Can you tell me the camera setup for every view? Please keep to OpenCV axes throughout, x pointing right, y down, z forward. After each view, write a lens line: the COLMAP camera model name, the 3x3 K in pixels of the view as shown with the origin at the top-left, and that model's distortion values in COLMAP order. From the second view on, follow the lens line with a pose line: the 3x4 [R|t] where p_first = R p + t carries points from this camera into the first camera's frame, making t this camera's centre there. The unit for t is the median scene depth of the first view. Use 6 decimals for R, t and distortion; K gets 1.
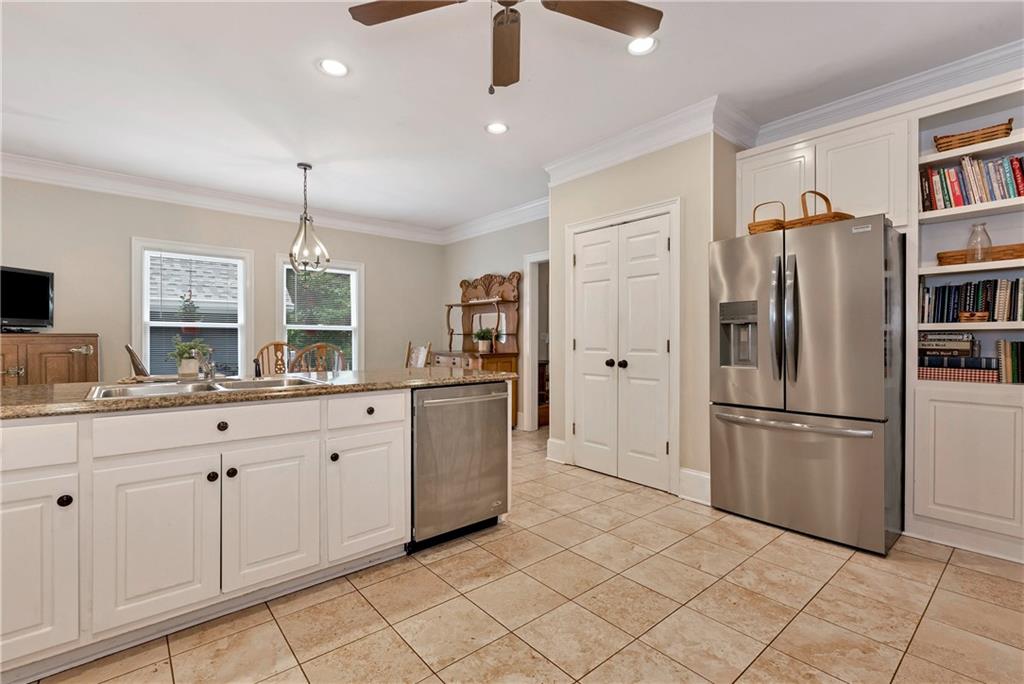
lens RADIAL K [[458.0, 0, 520.3], [0, 458.0, 344.4], [0, 0, 1]] dist [0.002154, -0.000772]
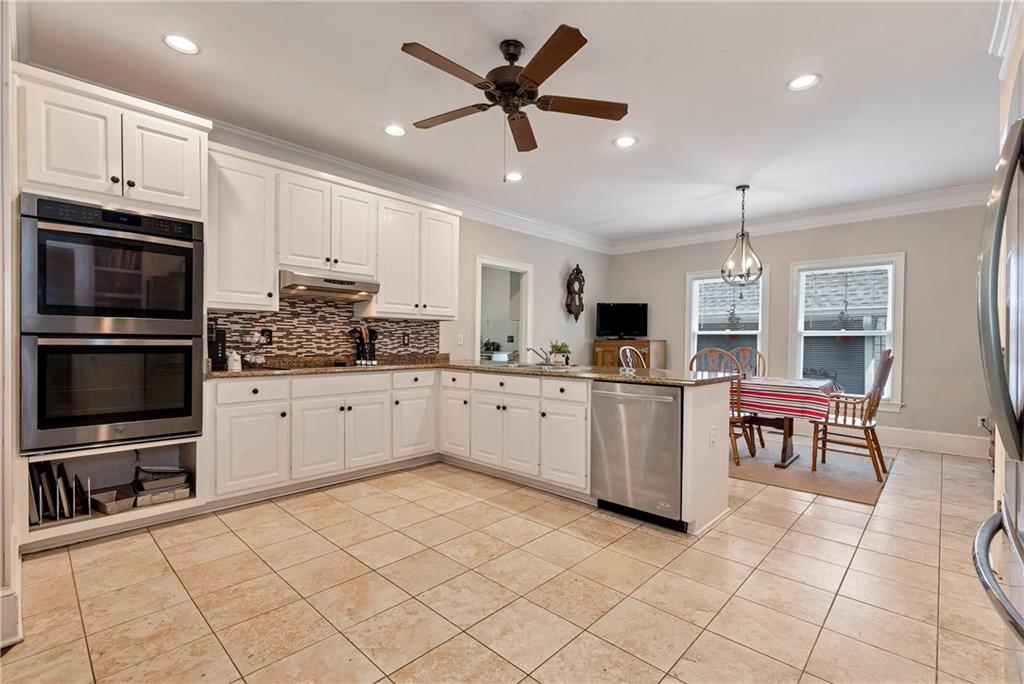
lens RADIAL K [[458.0, 0, 505.8], [0, 458.0, 345.7], [0, 0, 1]] dist [0.002154, -0.000772]
pose [[0.087175, 0.006400, -0.996172, 0.992518], [-0.020742, 0.999774, 0.004608, -0.002076], [0.995977, 0.020261, 0.087288, 0.593156]]
